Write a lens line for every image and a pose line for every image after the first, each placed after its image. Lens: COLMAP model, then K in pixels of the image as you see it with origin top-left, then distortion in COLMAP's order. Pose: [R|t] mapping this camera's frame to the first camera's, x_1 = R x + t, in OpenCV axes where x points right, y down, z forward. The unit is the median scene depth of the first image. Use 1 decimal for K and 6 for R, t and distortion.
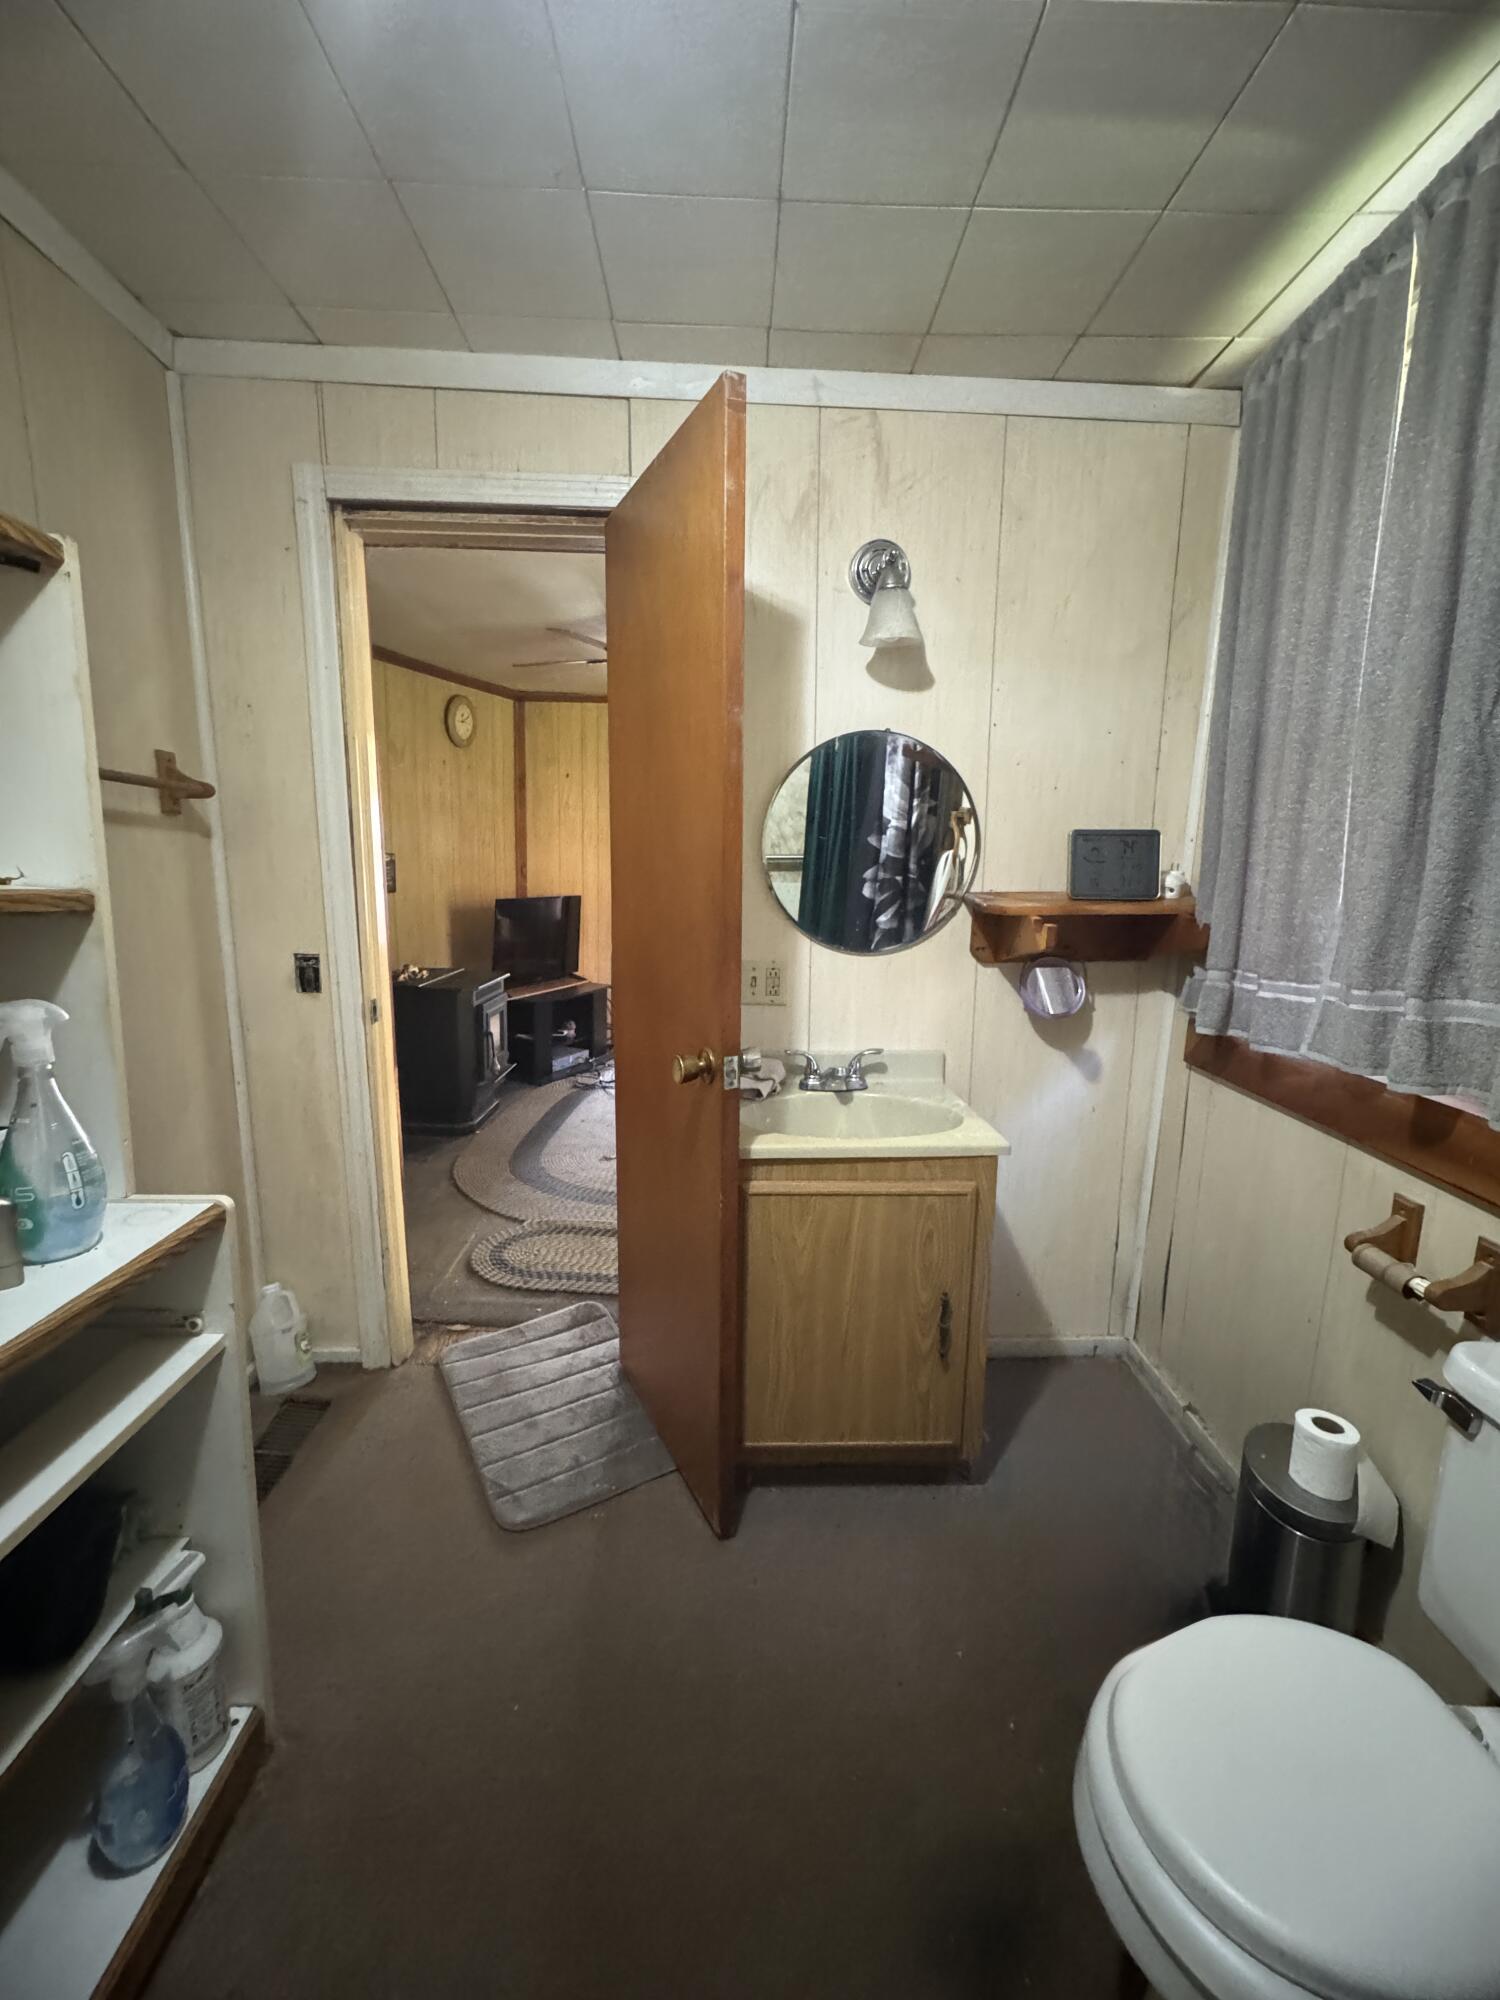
lens RADIAL K [[795.3, 0, 750.4], [0, 795.3, 1000.1], [0, 0, 1]] dist [-0.004516, 0.000249]
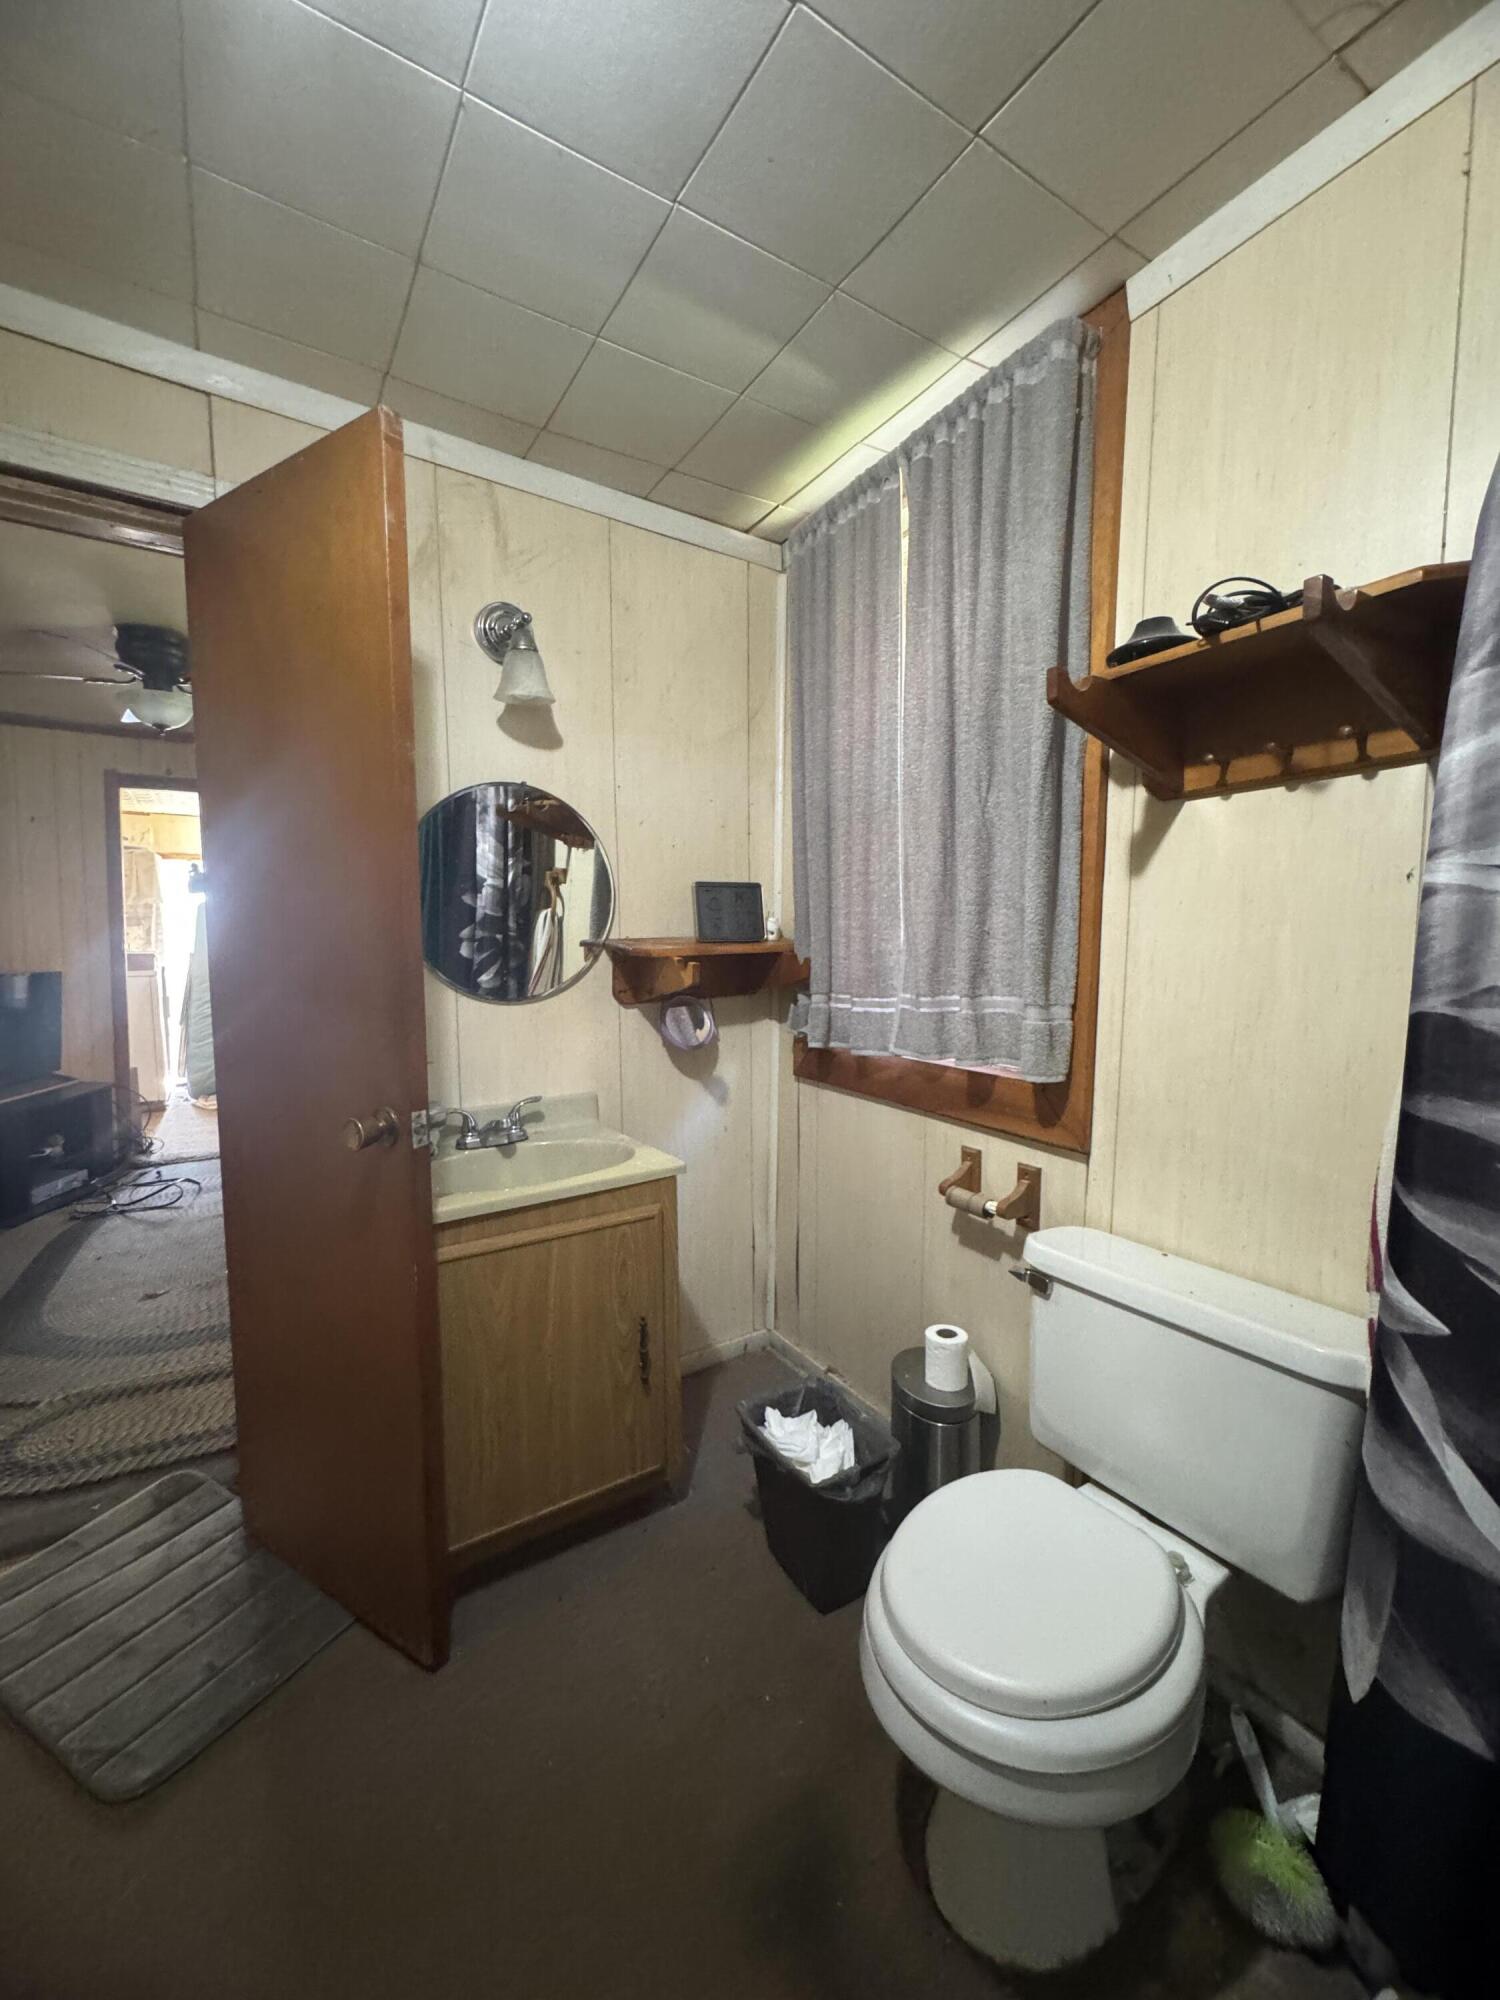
lens RADIAL K [[795.3, 0, 746.4], [0, 795.3, 1001.1], [0, 0, 1]] dist [-0.004516, 0.000249]
pose [[0.855680, -0.059680, 0.514052, -0.139412], [0.102280, 0.993237, -0.054941, 0.028039], [-0.507297, 0.099590, 0.855997, 0.003647]]
